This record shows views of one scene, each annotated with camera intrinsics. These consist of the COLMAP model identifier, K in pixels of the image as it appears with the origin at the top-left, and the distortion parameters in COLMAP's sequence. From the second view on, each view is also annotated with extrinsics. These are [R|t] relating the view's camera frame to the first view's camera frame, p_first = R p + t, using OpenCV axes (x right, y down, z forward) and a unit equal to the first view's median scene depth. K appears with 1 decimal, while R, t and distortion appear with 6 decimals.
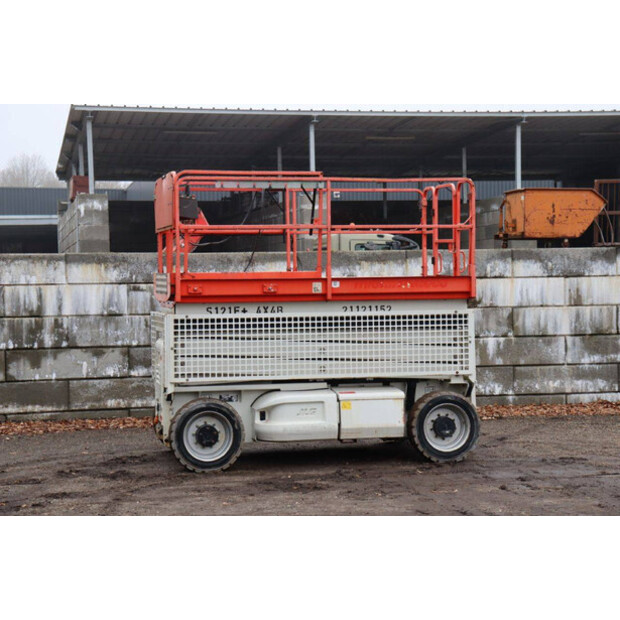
lens RADIAL K [[1335.5, 0, 310.0], [0, 1335.5, 310.0], [0, 0, 1]] dist [0.377227, 0.154919]
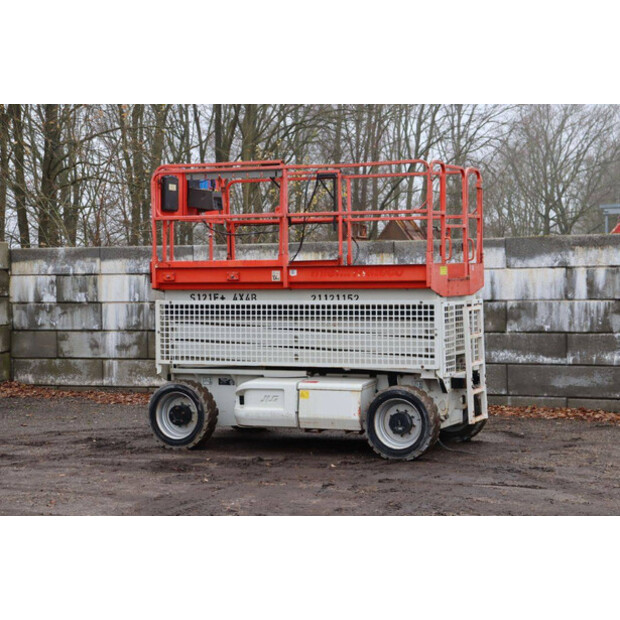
lens RADIAL K [[1360.5, 0, 310.0], [0, 1360.5, 310.0], [0, 0, 1]] dist [0.413474, 0.025666]
pose [[0.806259, 0.019540, -0.591240, 0.619641], [-0.013530, 0.999802, 0.014592, -0.006187], [0.591408, -0.003766, 0.806364, 0.183782]]
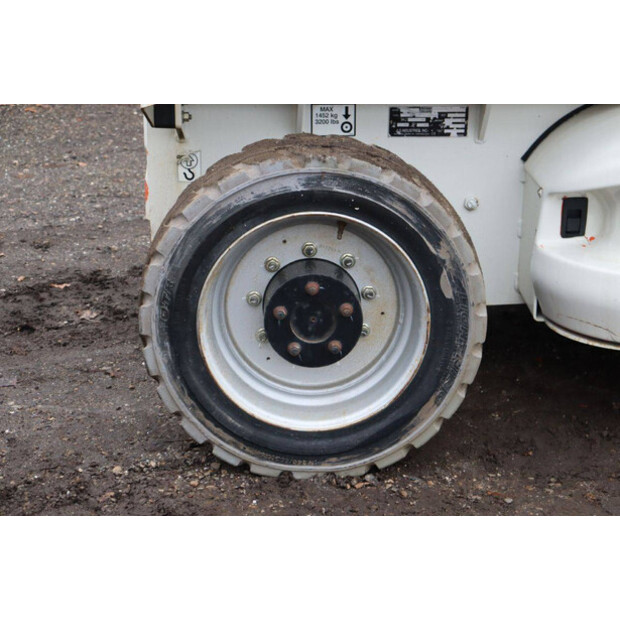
lens RADIAL K [[1463.0, 0, 318.0], [0, 1463.0, 309.7], [0, 0, 1]] dist [0.442808, -0.249737]
pose [[0.983981, 0.082338, -0.158122, -0.036604], [-0.032323, 0.954650, 0.295971, 0.021504], [0.175321, -0.286119, 0.942018, 0.747885]]
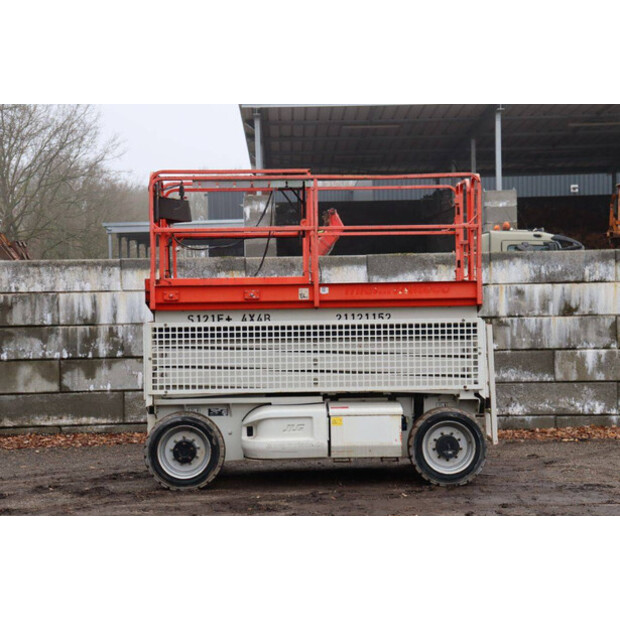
lens RADIAL K [[1463.0, 0, 318.0], [0, 1463.0, 309.7], [0, 0, 1]] dist [0.442808, -0.249737]
pose [[0.981588, -0.000195, -0.191012, 0.204819], [-0.000952, 0.999982, -0.005912, 0.000232], [0.191010, 0.005985, 0.981570, 0.003520]]
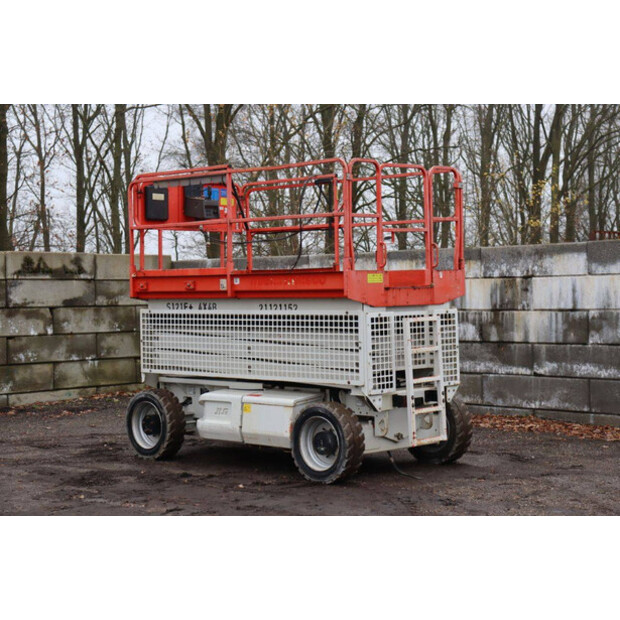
lens RADIAL K [[1189.2, 0, 310.0], [0, 1189.2, 310.0], [0, 0, 1]] dist [0.296950, 0.075172]
pose [[0.560560, 0.019818, -0.827876, 0.742638], [-0.012260, 0.999803, 0.015633, -0.012267], [0.828023, 0.001386, 0.560693, 0.554308]]
